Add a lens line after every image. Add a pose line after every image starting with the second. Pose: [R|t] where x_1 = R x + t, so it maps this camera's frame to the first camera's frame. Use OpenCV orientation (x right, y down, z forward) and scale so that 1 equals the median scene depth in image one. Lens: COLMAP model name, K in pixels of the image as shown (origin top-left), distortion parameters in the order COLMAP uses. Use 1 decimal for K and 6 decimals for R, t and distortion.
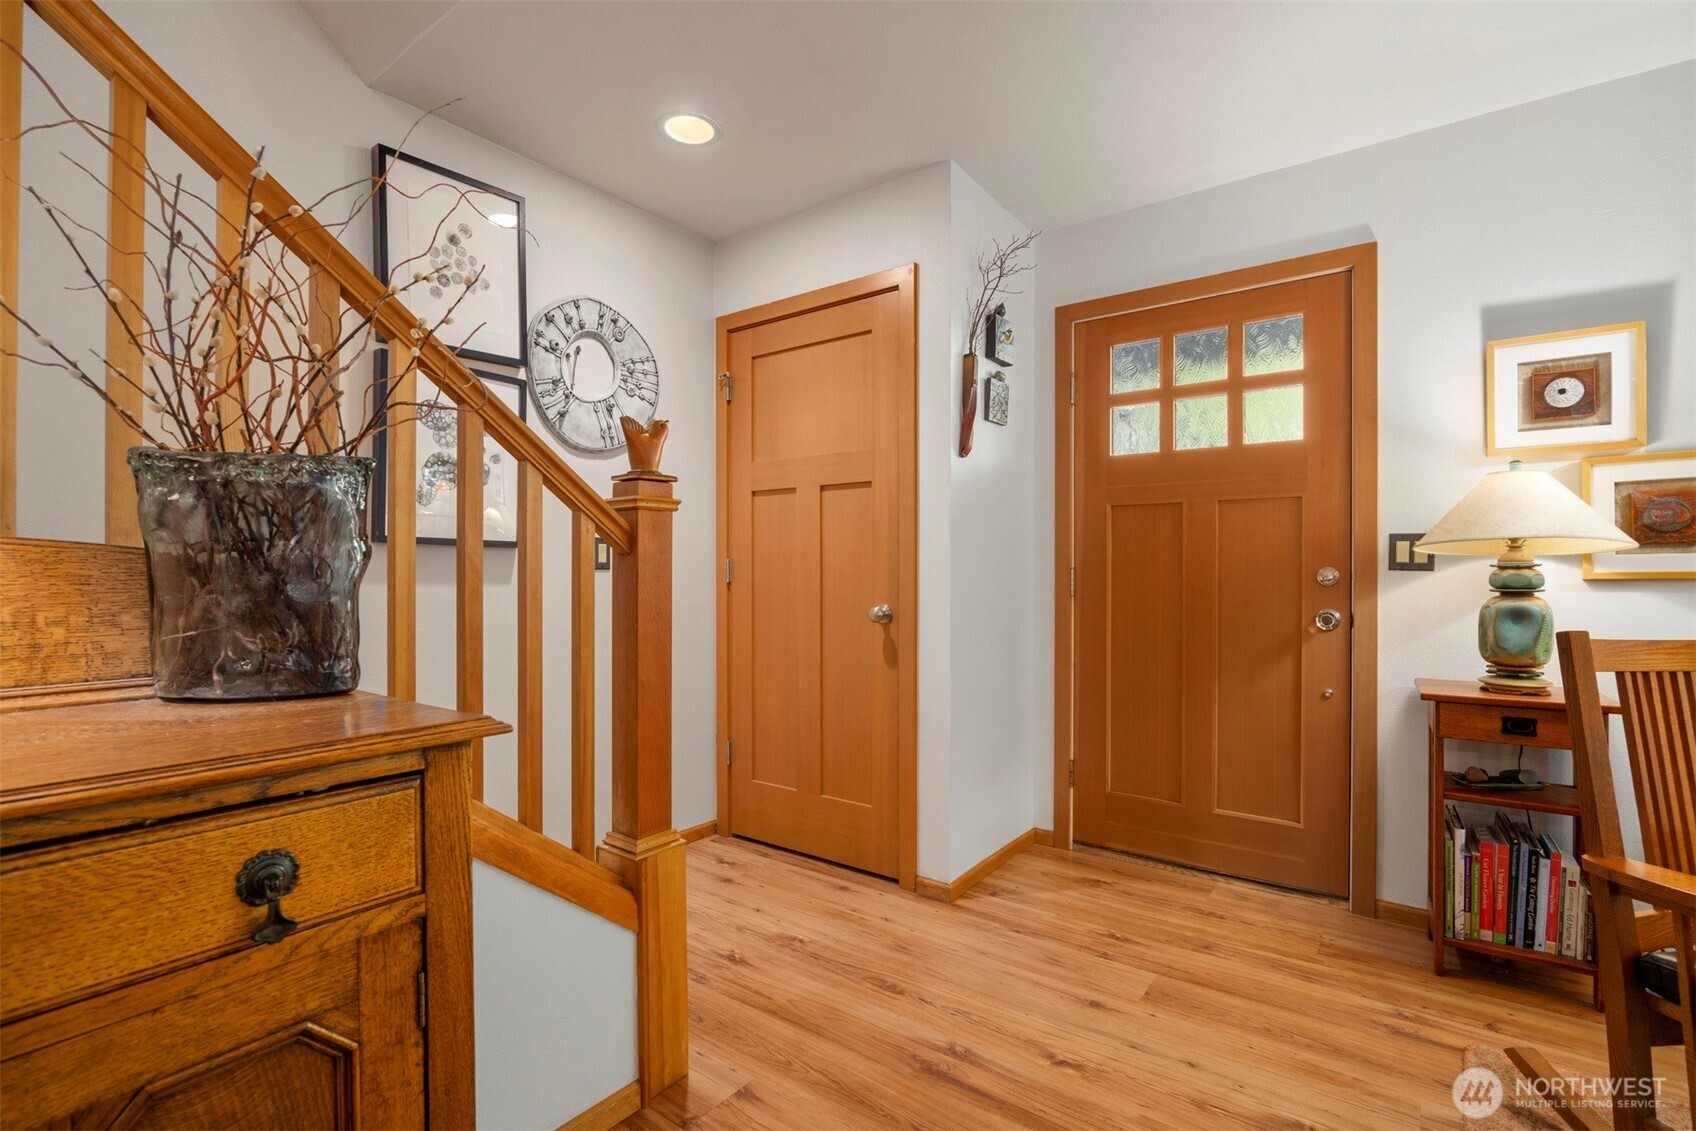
lens RADIAL K [[777.6, 0, 843.7], [0, 777.6, 577.2], [0, 0, 1]] dist [-0.015388, -0.000514]
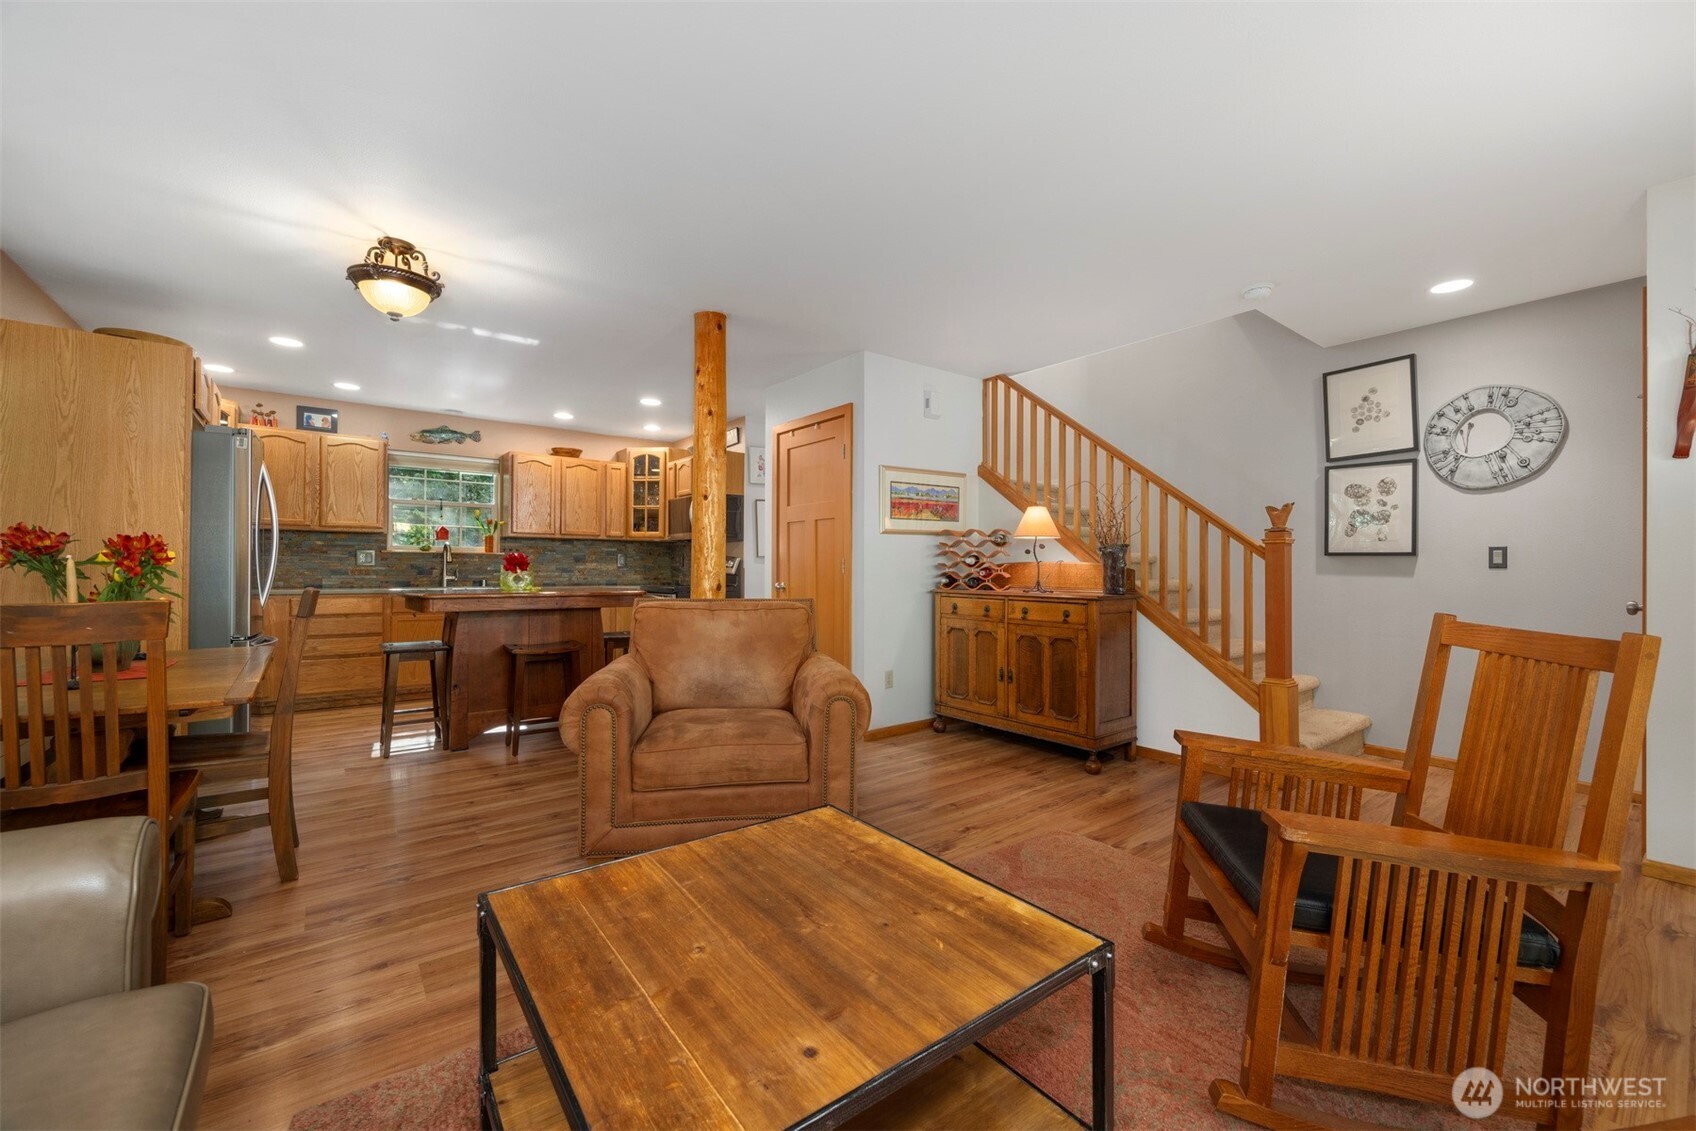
lens RADIAL K [[664.4, 0, 855.6], [0, 664.4, 563.1], [0, 0, 1]] dist [-0.002318, -0.000421]
pose [[-0.256293, -0.006981, -0.966574, 1.262858], [-0.008700, 0.999950, -0.004915, -0.002859], [0.966560, 0.007150, -0.256341, 0.164833]]
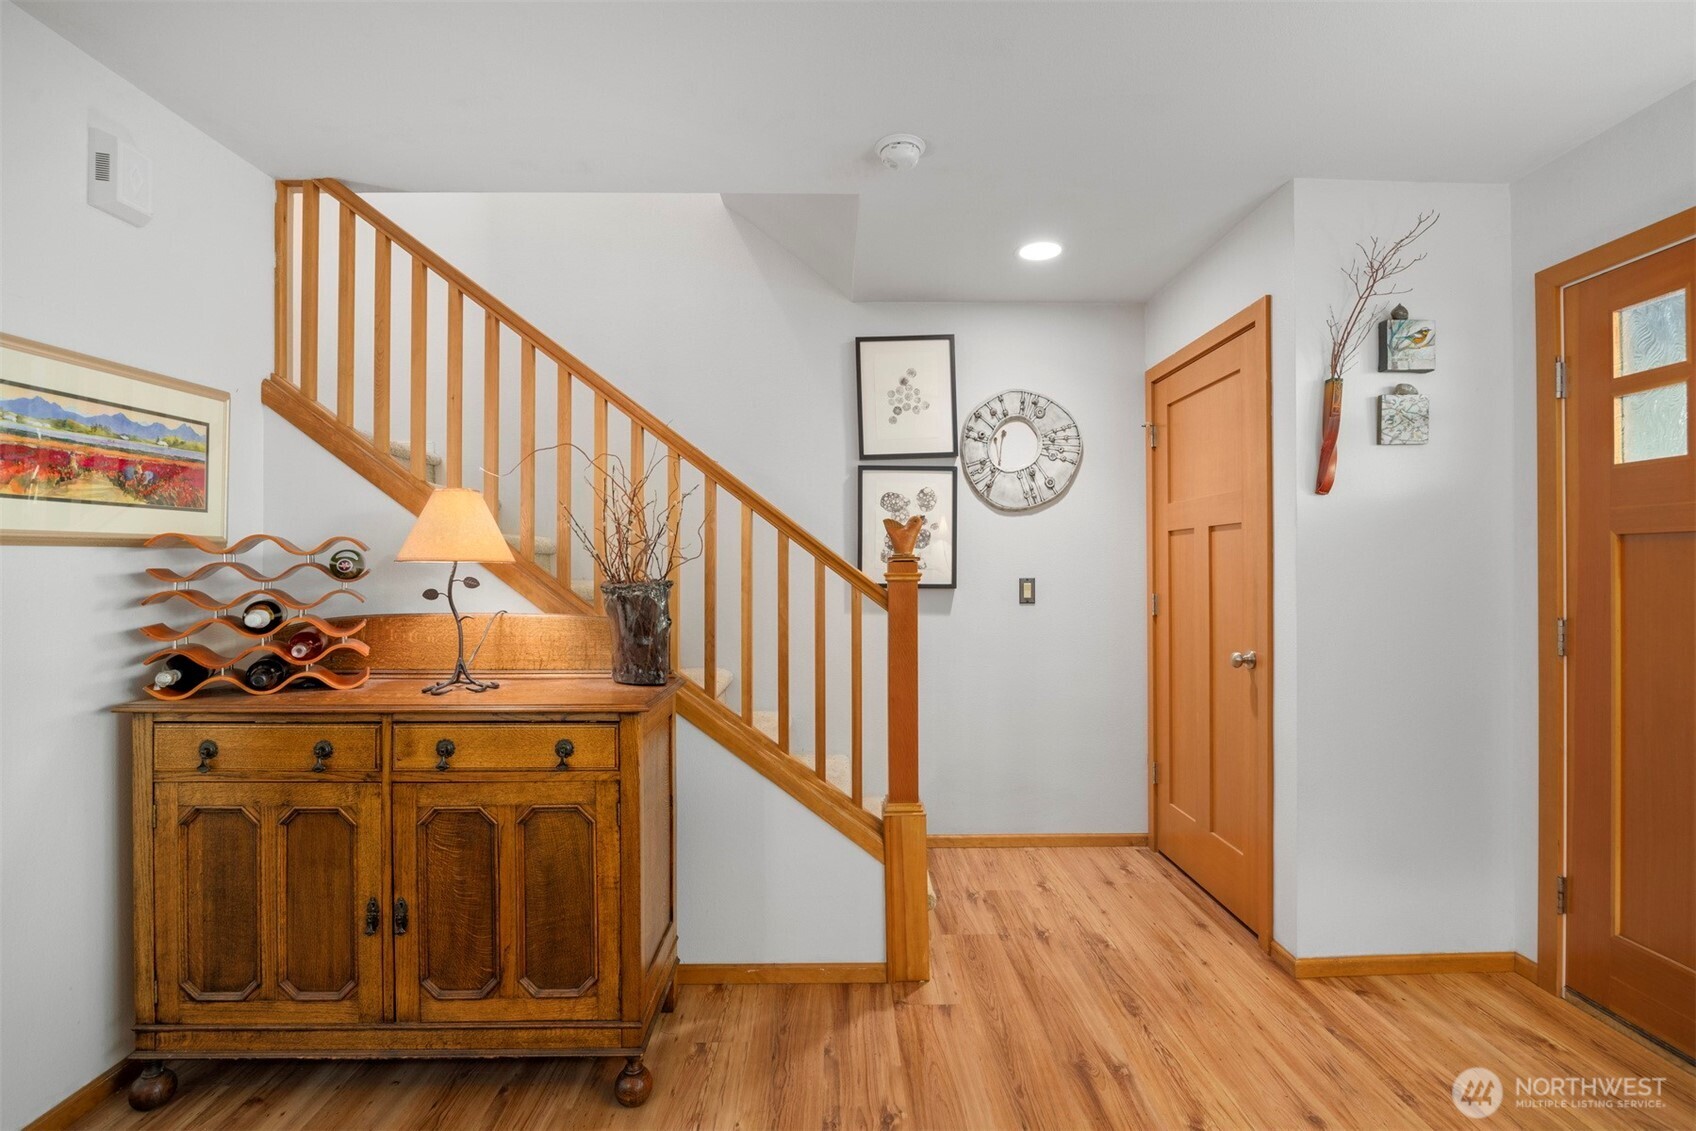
lens RADIAL K [[754.1, 0, 844.9], [0, 754.1, 566.7], [0, 0, 1]] dist [-0.019032, 0.002229]
pose [[0.613297, -0.005829, -0.789831, 0.493972], [-0.000929, 0.999967, -0.008101, -0.062095], [0.789852, 0.005702, 0.613271, 0.024604]]
